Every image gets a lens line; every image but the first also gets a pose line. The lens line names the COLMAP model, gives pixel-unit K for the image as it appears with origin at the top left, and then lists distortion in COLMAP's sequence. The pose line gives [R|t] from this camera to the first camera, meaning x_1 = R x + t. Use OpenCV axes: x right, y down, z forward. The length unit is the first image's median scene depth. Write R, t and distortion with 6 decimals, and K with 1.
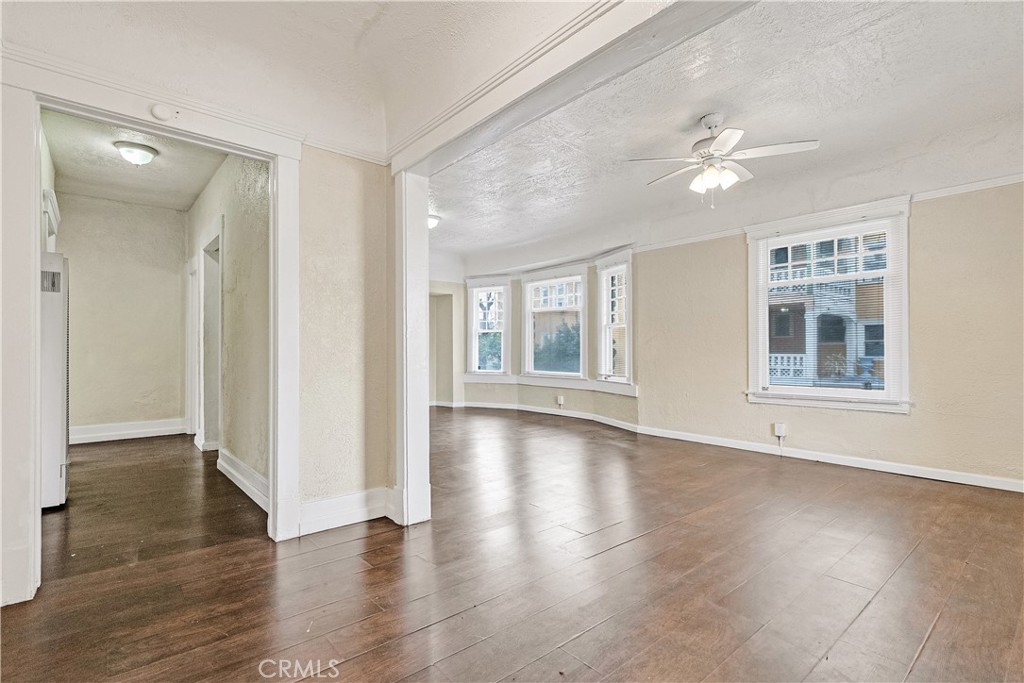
lens RADIAL K [[481.1, 0, 512.3], [0, 481.1, 352.1], [0, 0, 1]] dist [0.000784, 0.000039]
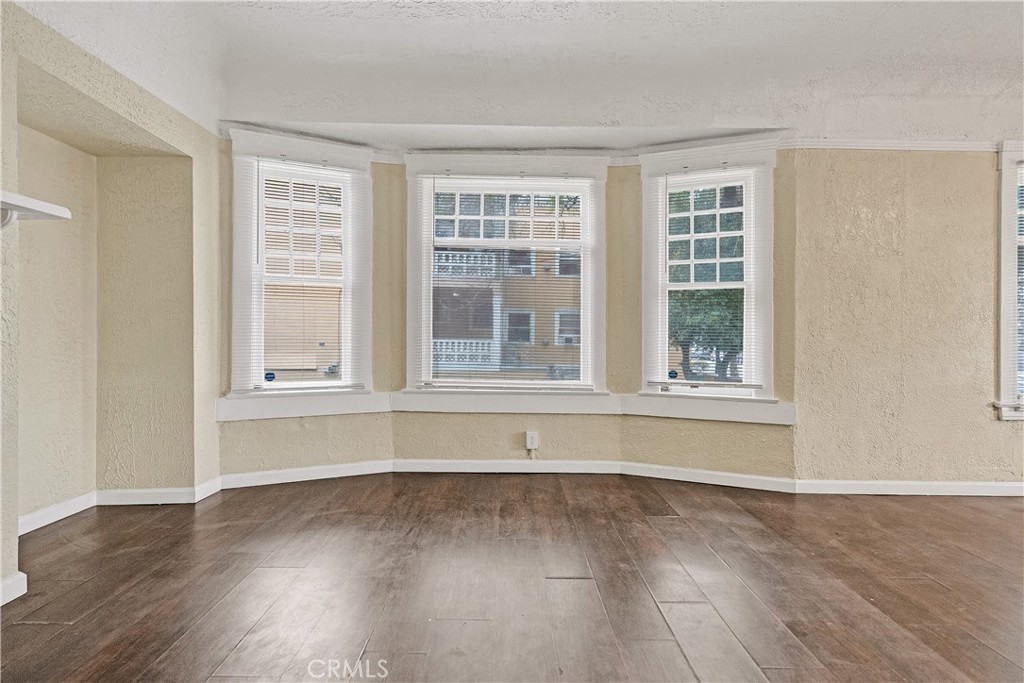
lens RADIAL K [[479.4, 0, 512.0], [0, 479.4, 341.5], [0, 0, 1]] dist [-0.001485, -0.000233]
pose [[0.643939, 0.000439, 0.765077, -0.239929], [-0.009008, 0.999935, 0.007009, 0.001020], [-0.765024, -0.011405, 0.643901, 0.641074]]
